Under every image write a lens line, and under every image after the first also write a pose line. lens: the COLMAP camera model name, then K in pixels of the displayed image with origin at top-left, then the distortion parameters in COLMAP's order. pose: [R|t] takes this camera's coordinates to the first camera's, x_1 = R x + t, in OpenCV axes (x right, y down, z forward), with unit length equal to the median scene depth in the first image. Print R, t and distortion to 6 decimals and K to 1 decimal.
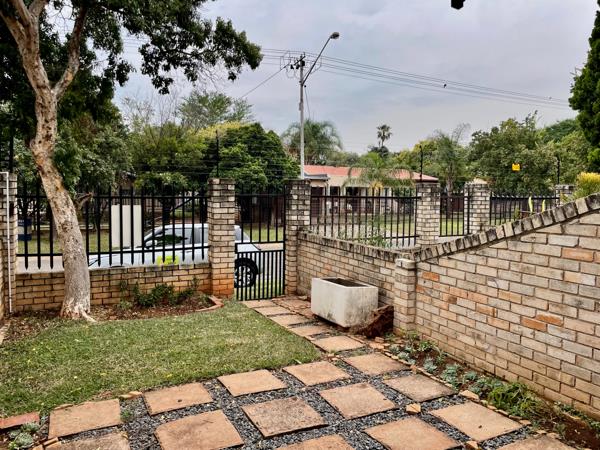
lens RADIAL K [[451.4, 0, 303.0], [0, 451.4, 222.5], [0, 0, 1]] dist [0.083942, -0.101810]
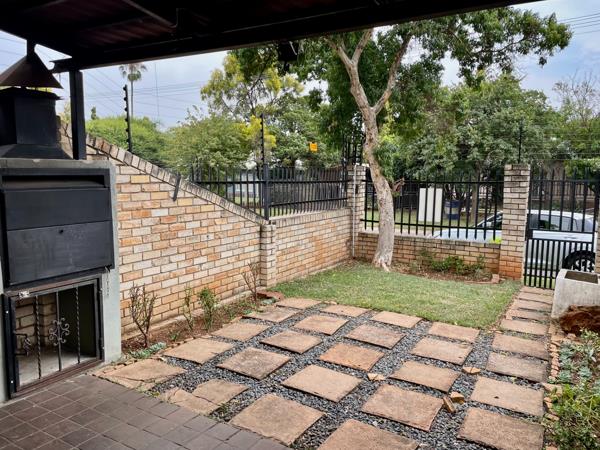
lens RADIAL K [[451.4, 0, 303.8], [0, 451.4, 224.0], [0, 0, 1]] dist [0.083942, -0.101810]
pose [[0.555761, 0.085606, -0.826923, 0.511829], [-0.061321, 0.996196, 0.061917, 0.004093], [0.829077, 0.016297, 0.558897, 0.016472]]
